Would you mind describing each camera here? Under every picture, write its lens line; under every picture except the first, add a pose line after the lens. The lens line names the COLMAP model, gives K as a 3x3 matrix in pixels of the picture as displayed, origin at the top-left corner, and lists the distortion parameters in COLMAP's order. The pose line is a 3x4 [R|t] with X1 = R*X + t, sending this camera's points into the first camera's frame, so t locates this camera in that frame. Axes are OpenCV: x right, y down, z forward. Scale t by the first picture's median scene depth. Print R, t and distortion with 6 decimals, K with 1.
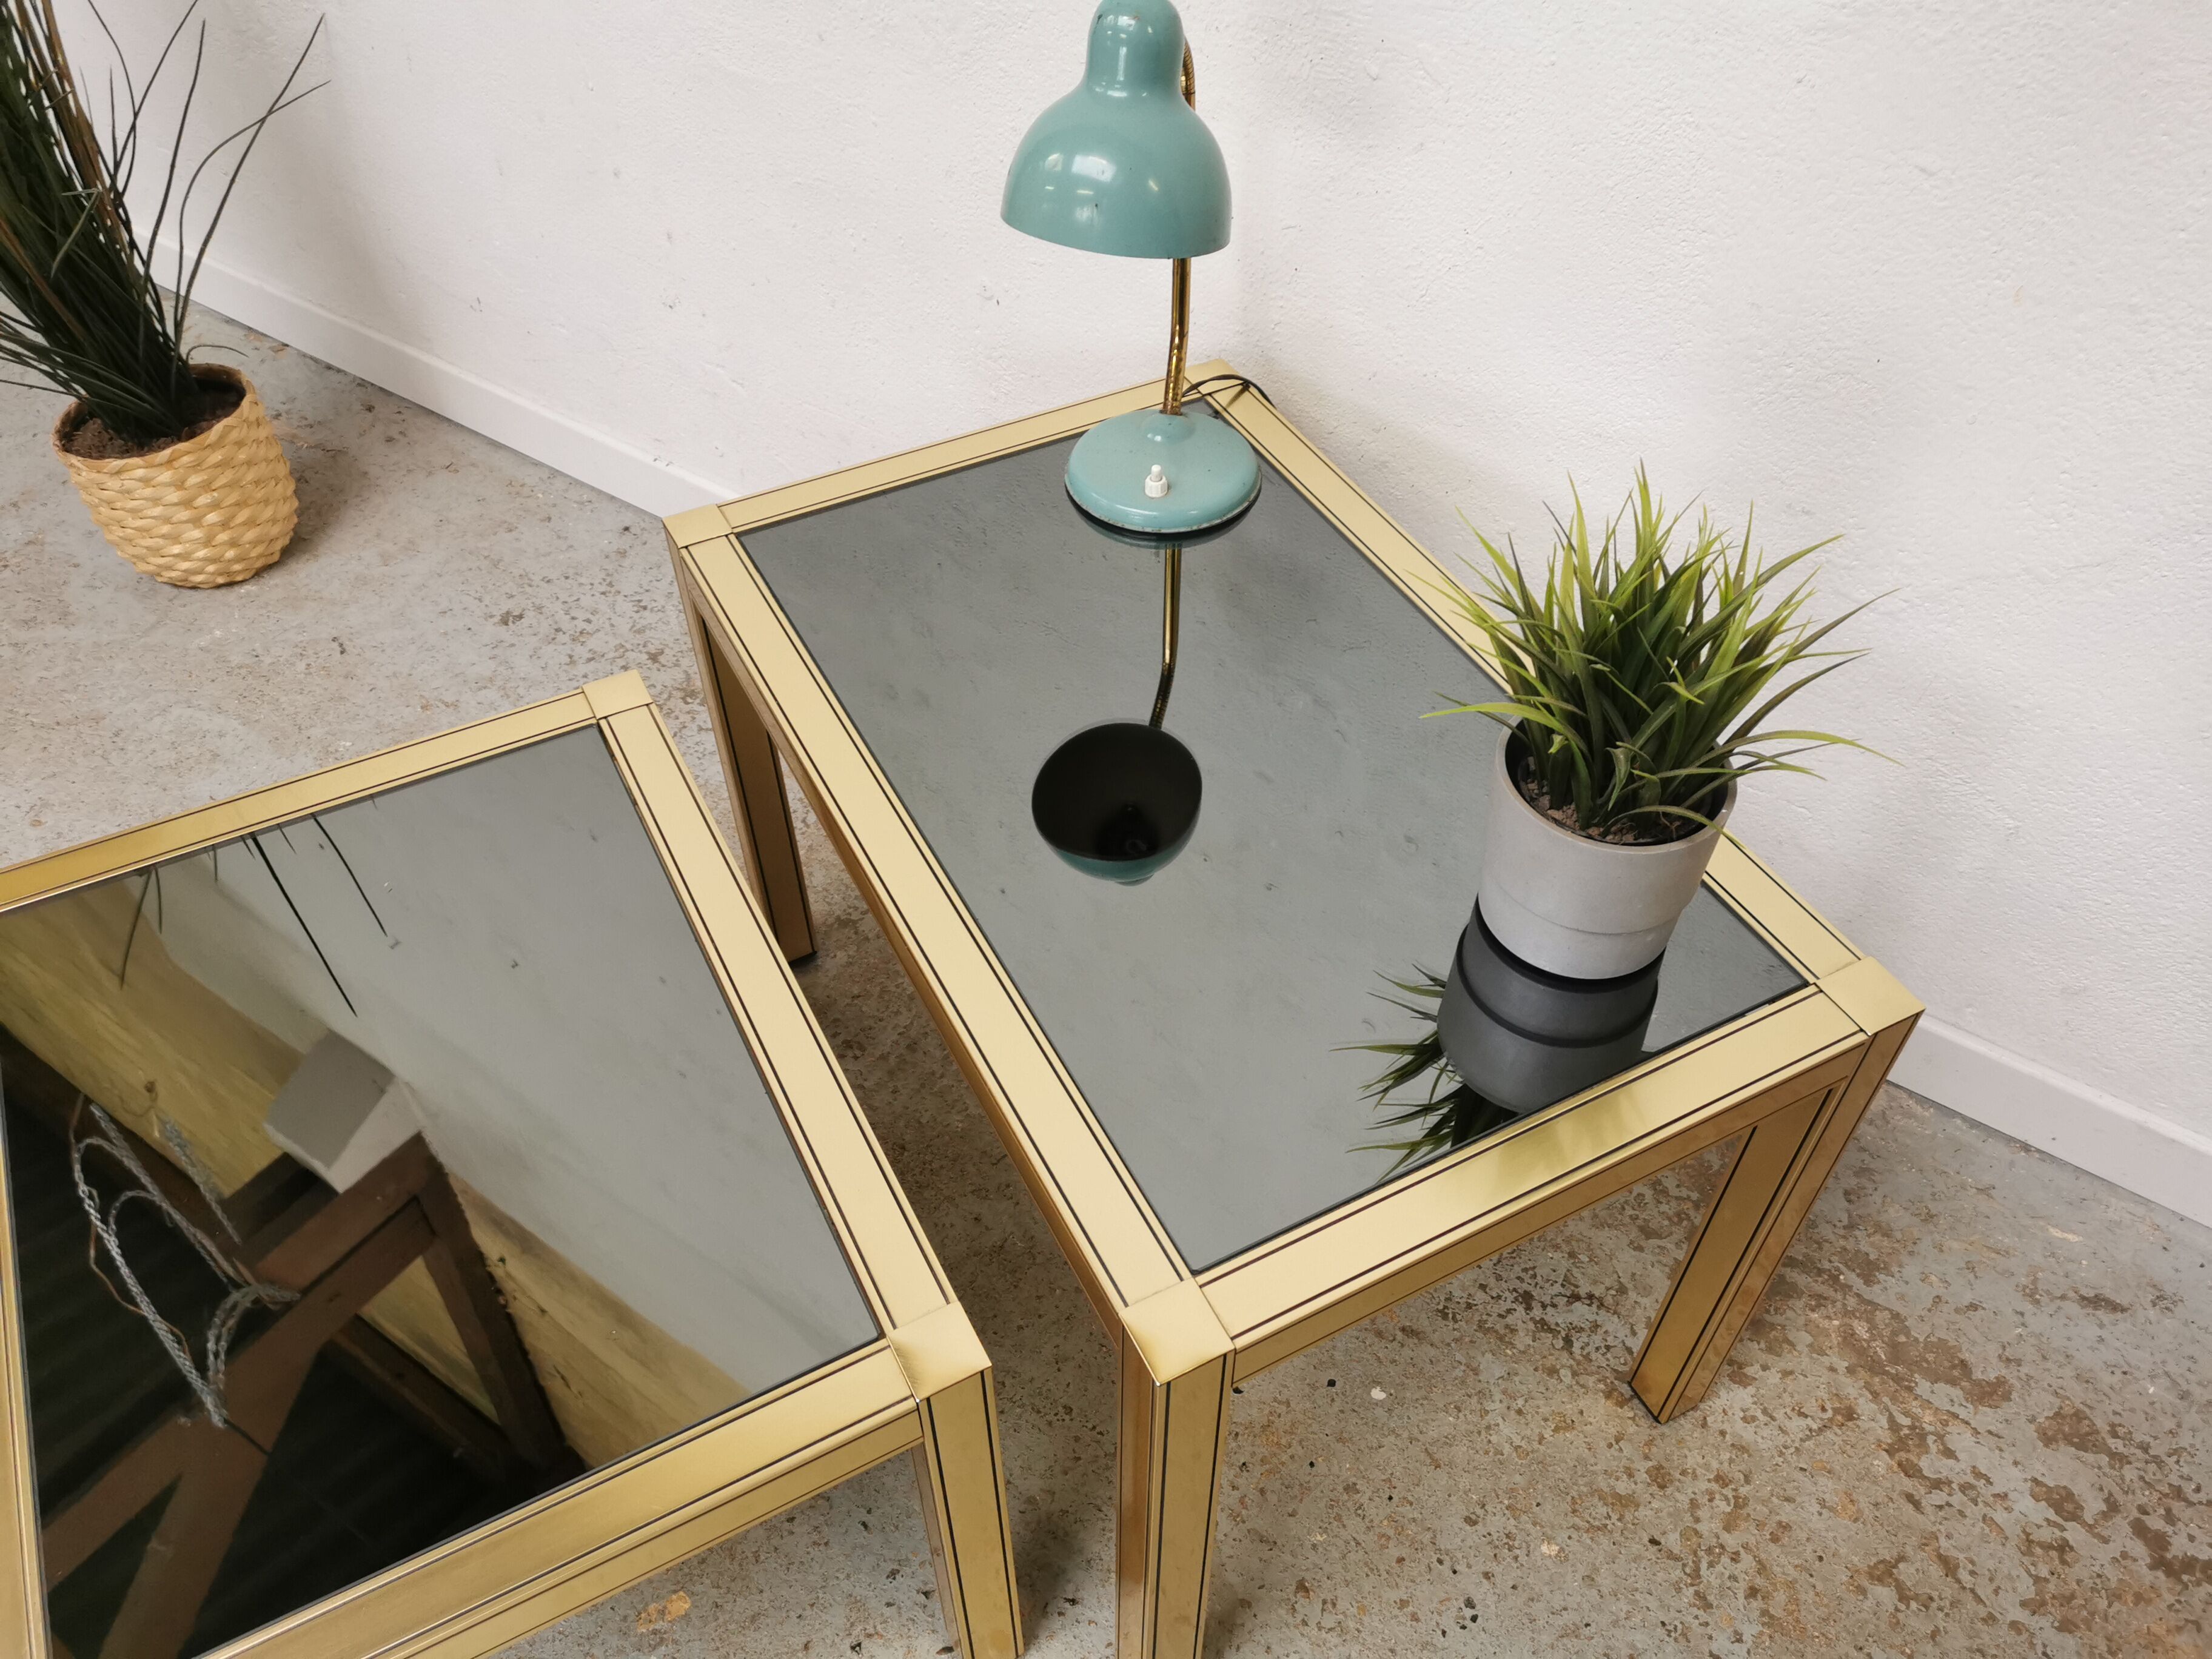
lens RADIAL K [[1701.9, 0, 1106.6], [0, 1701.9, 825.3], [0, 0, 1]] dist [0.051935, -0.044907]
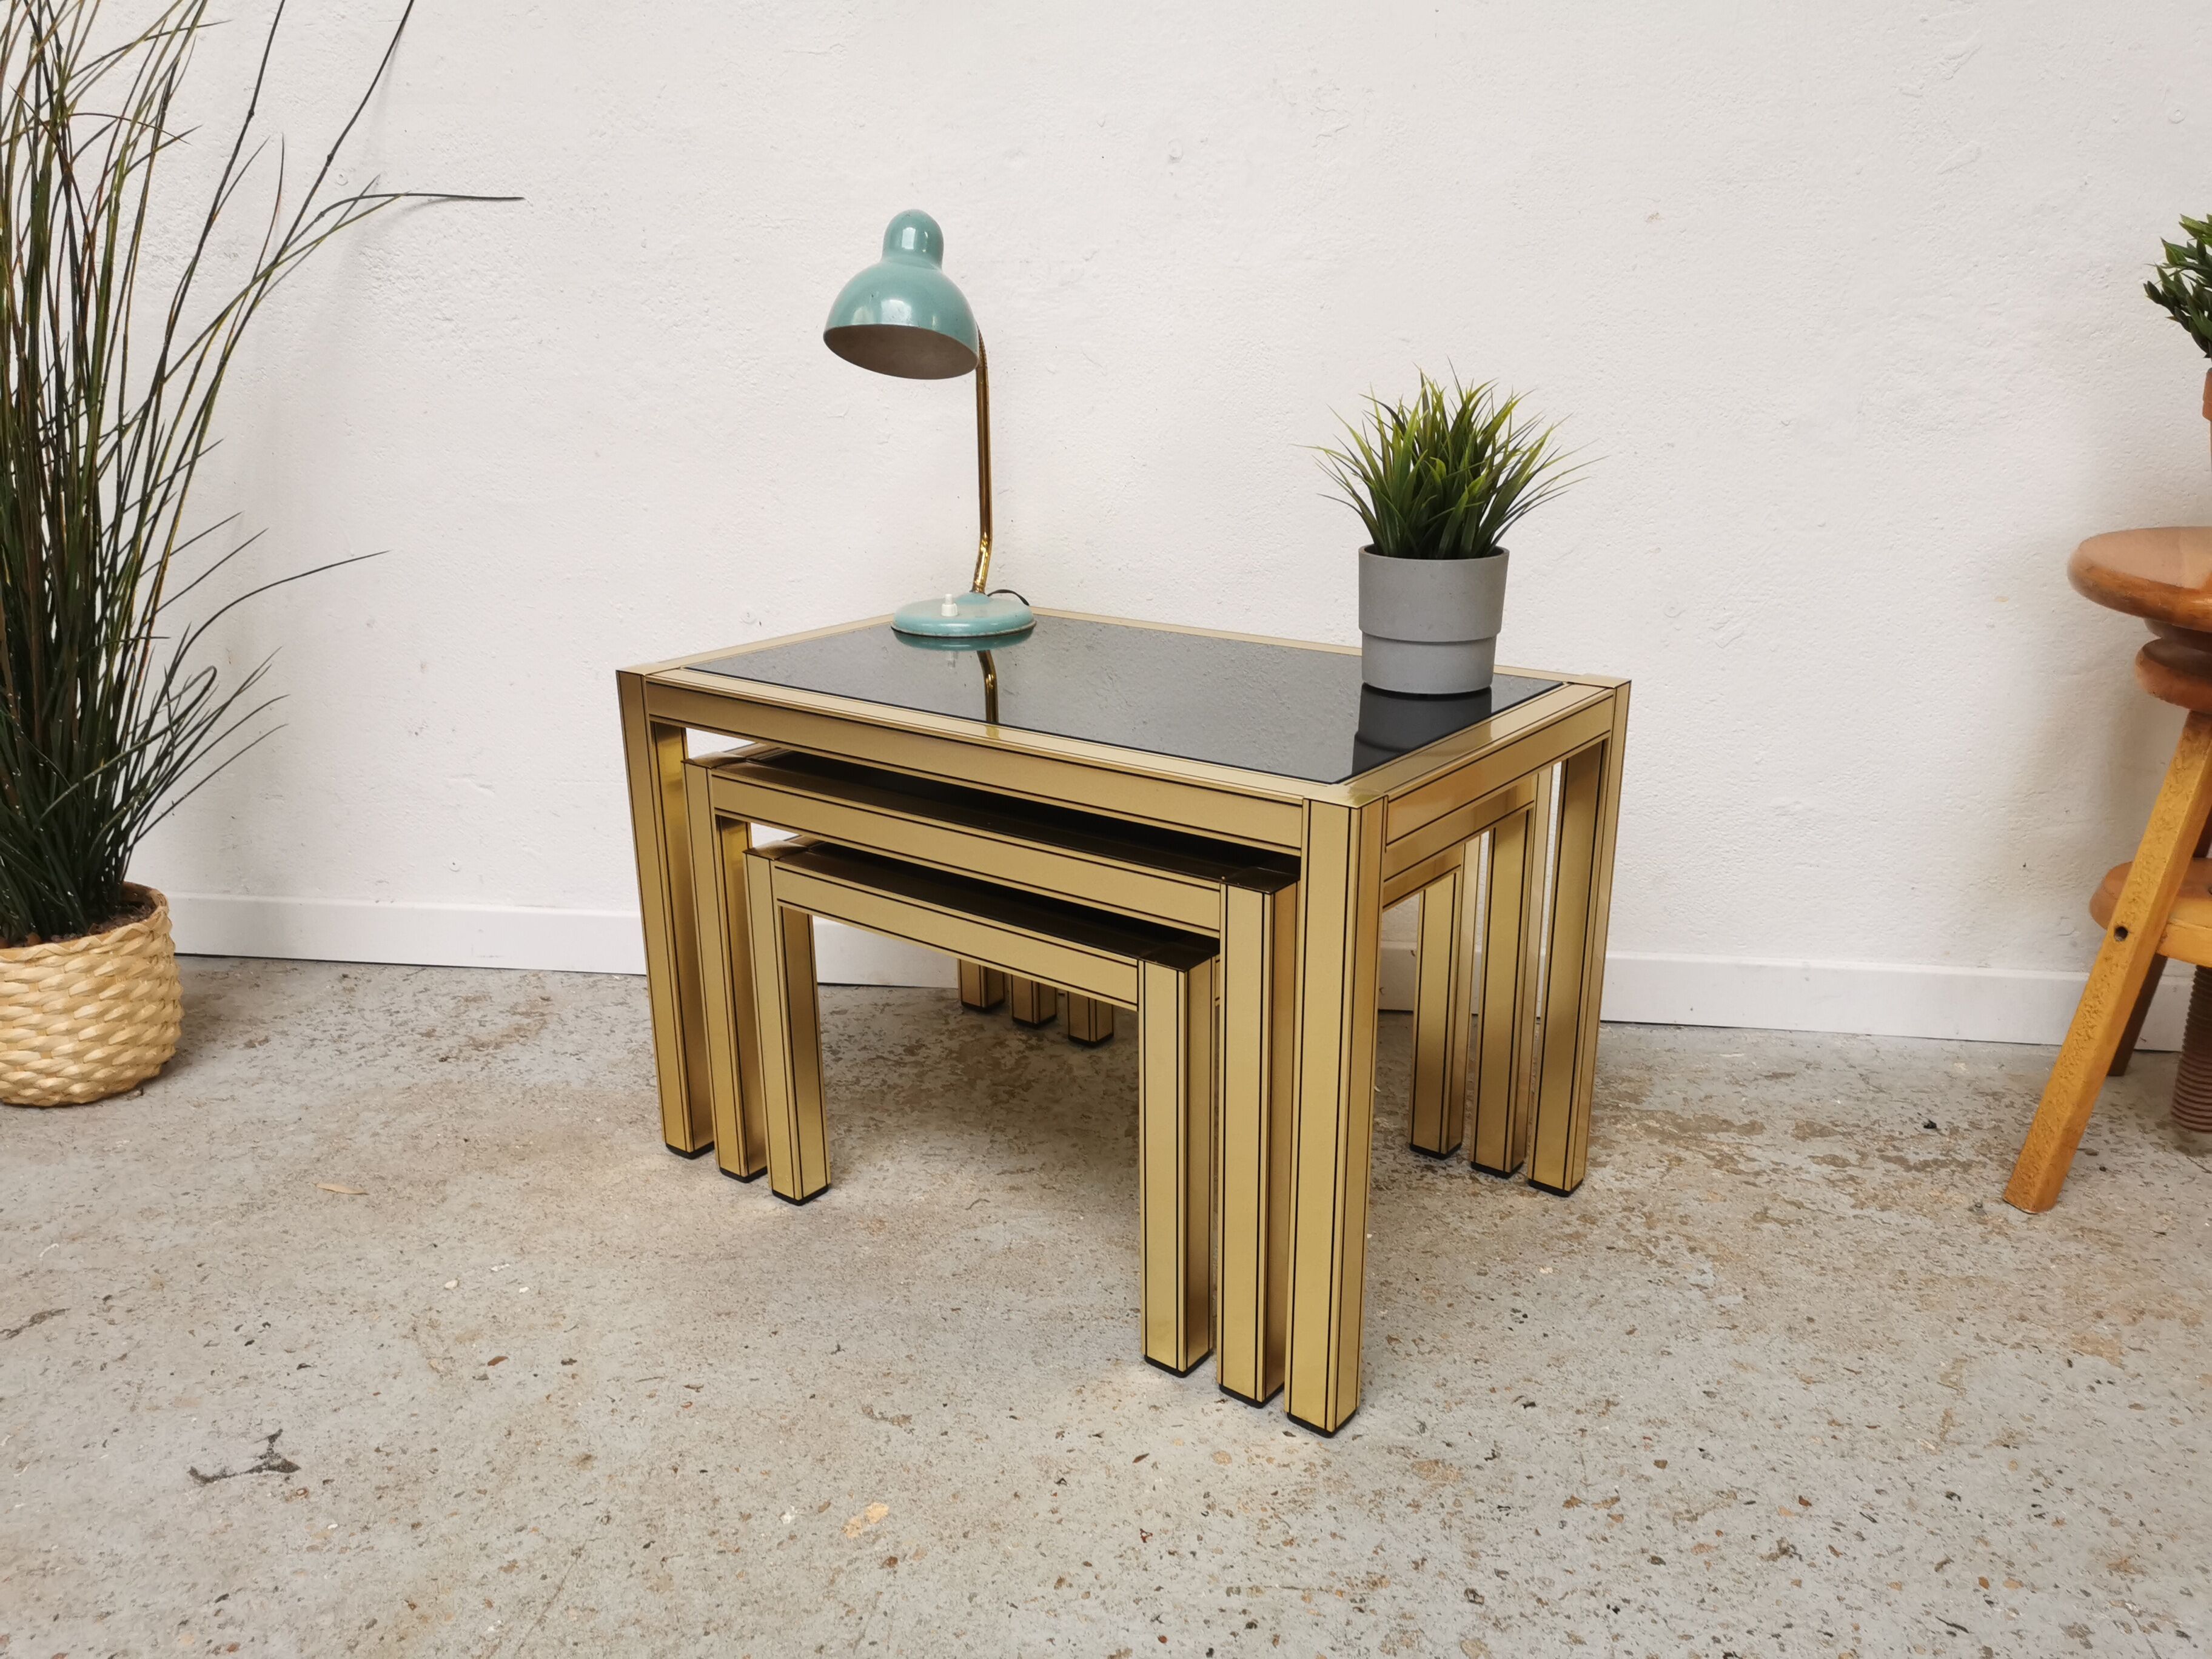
lens RADIAL K [[1691.7, 0, 1108.5], [0, 1691.7, 834.7], [0, 0, 1]] dist [0.067464, -0.072388]
pose [[0.903003, -0.132741, 0.408613, -0.447761], [0.312311, 0.855928, -0.412128, 0.528878], [-0.295037, 0.499767, 0.814362, -0.039255]]
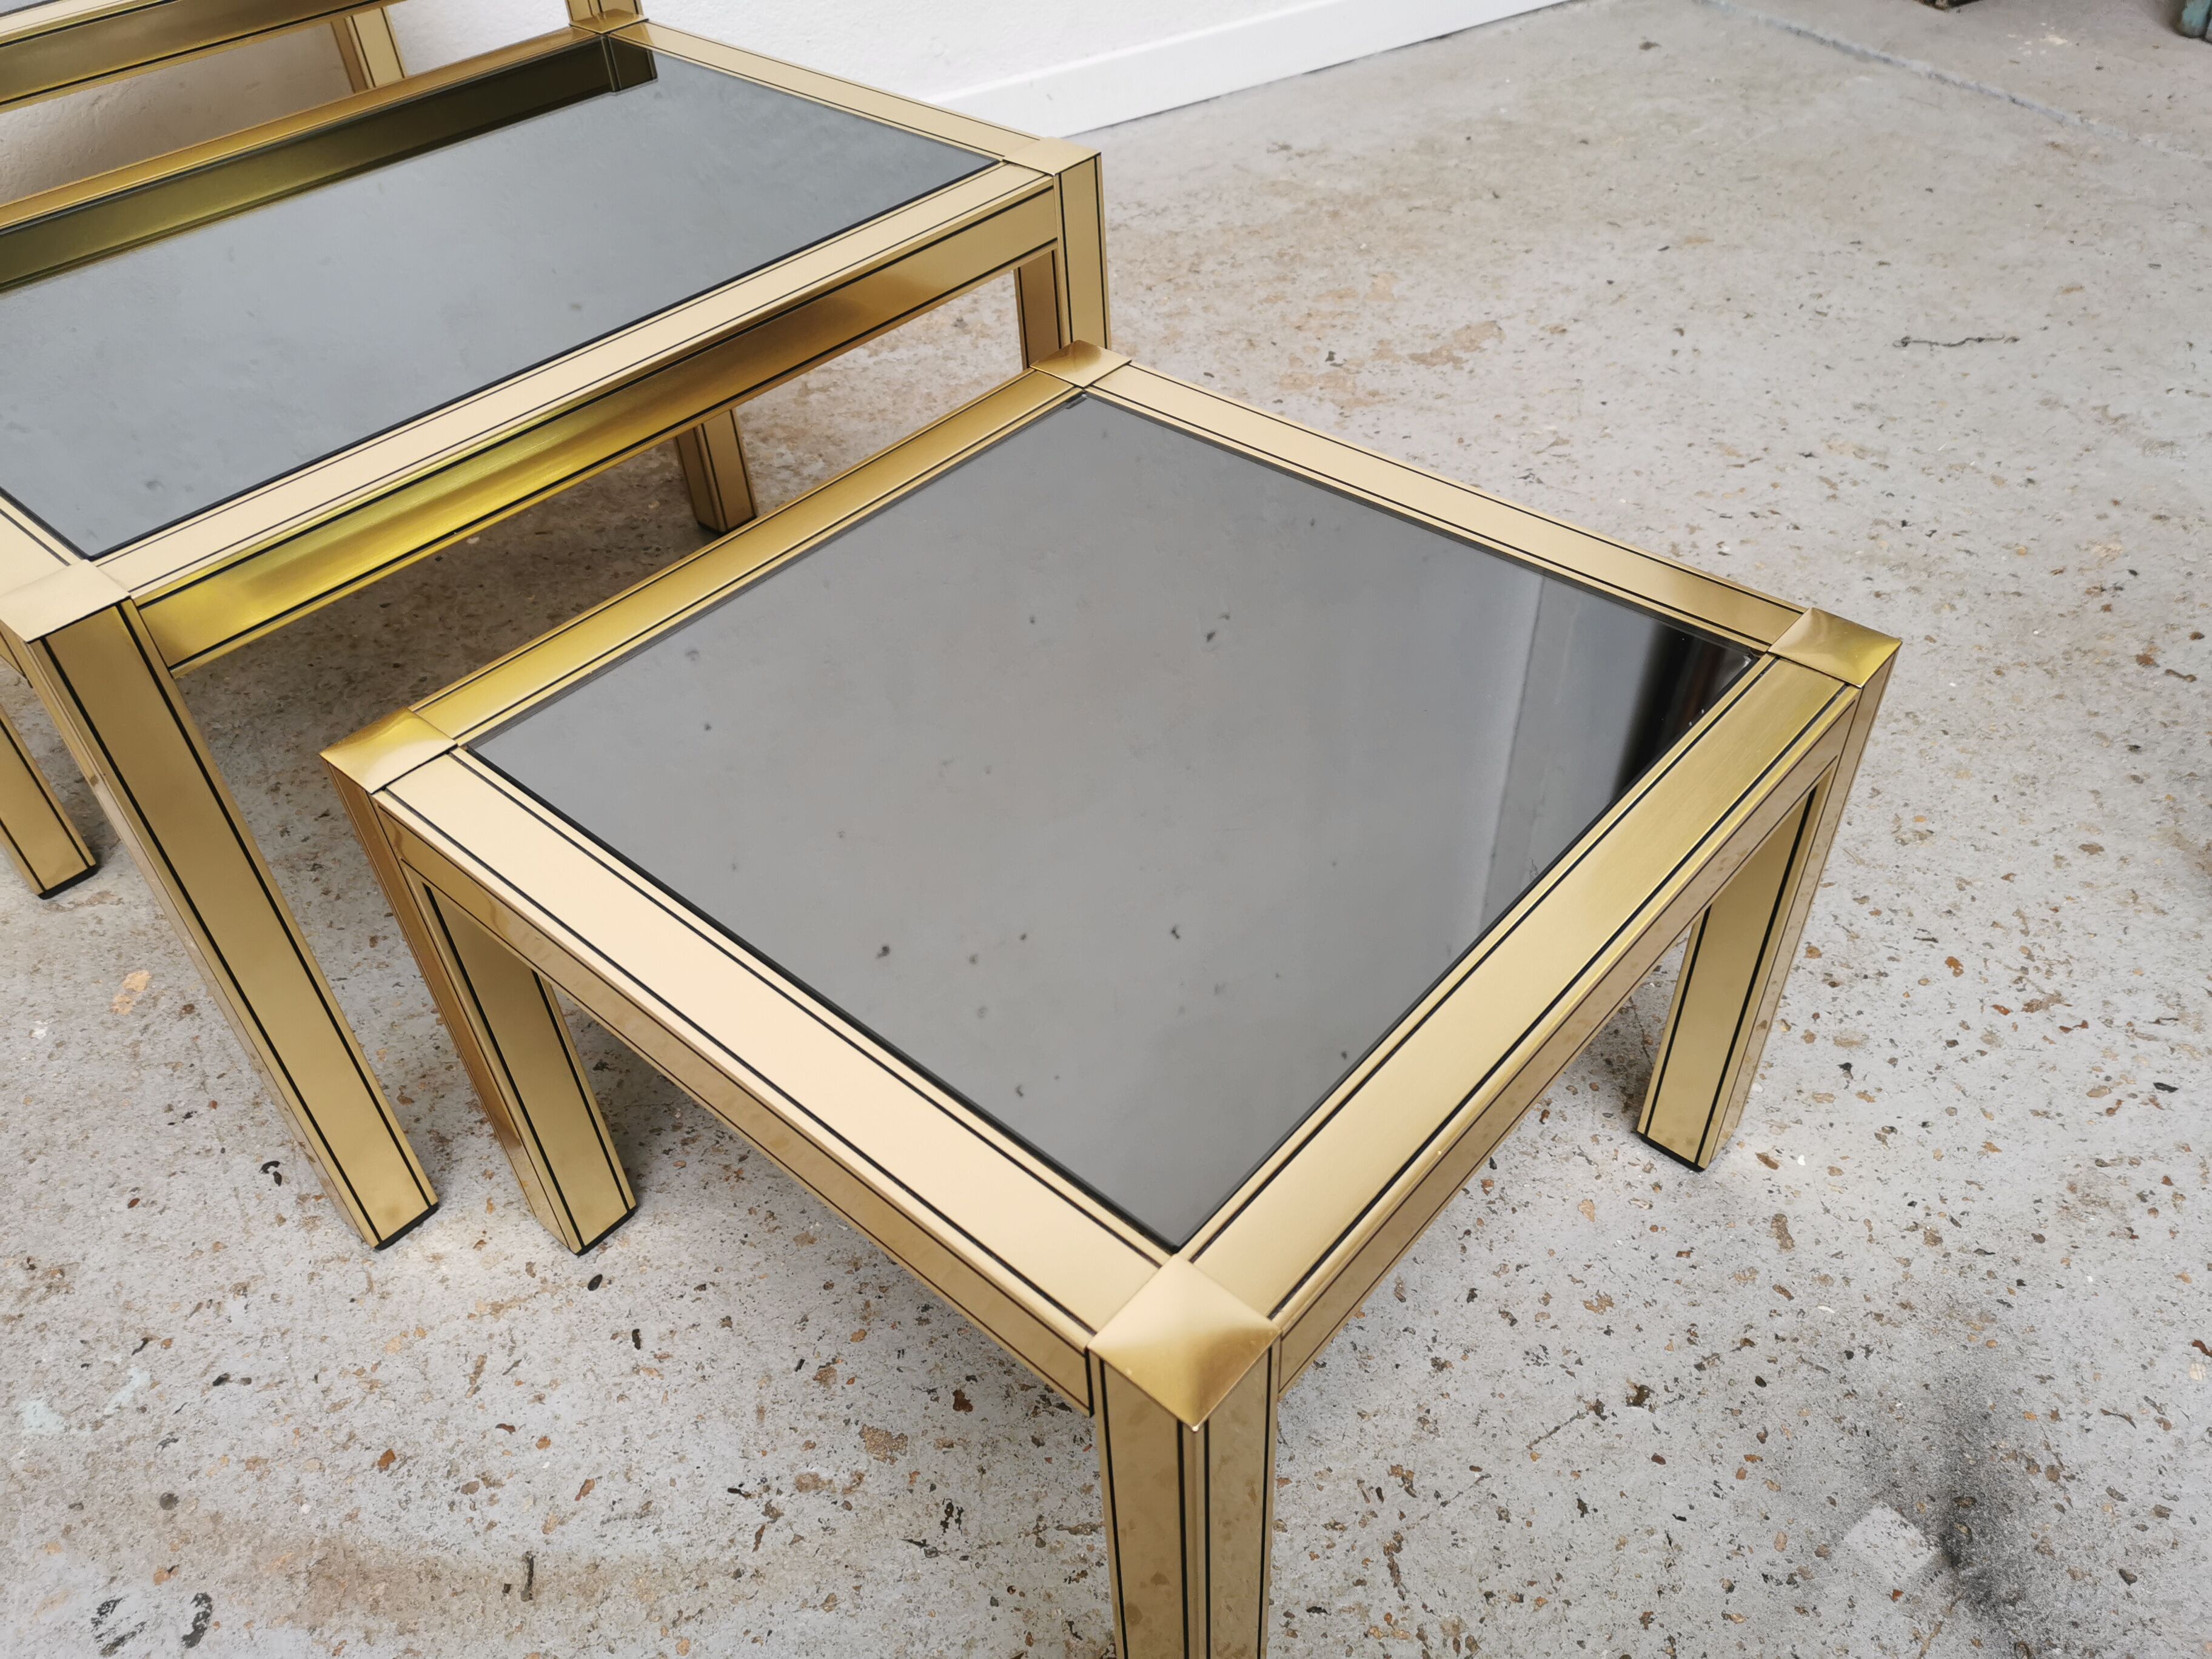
lens RADIAL K [[1694.1, 0, 1105.7], [0, 1694.1, 836.2], [0, 0, 1]] dist [0.065905, -0.072129]
pose [[0.416493, -0.617582, 0.667178, -0.561583], [0.681959, 0.697531, 0.219960, 0.514246], [-0.601221, 0.363376, 0.711682, -0.003743]]
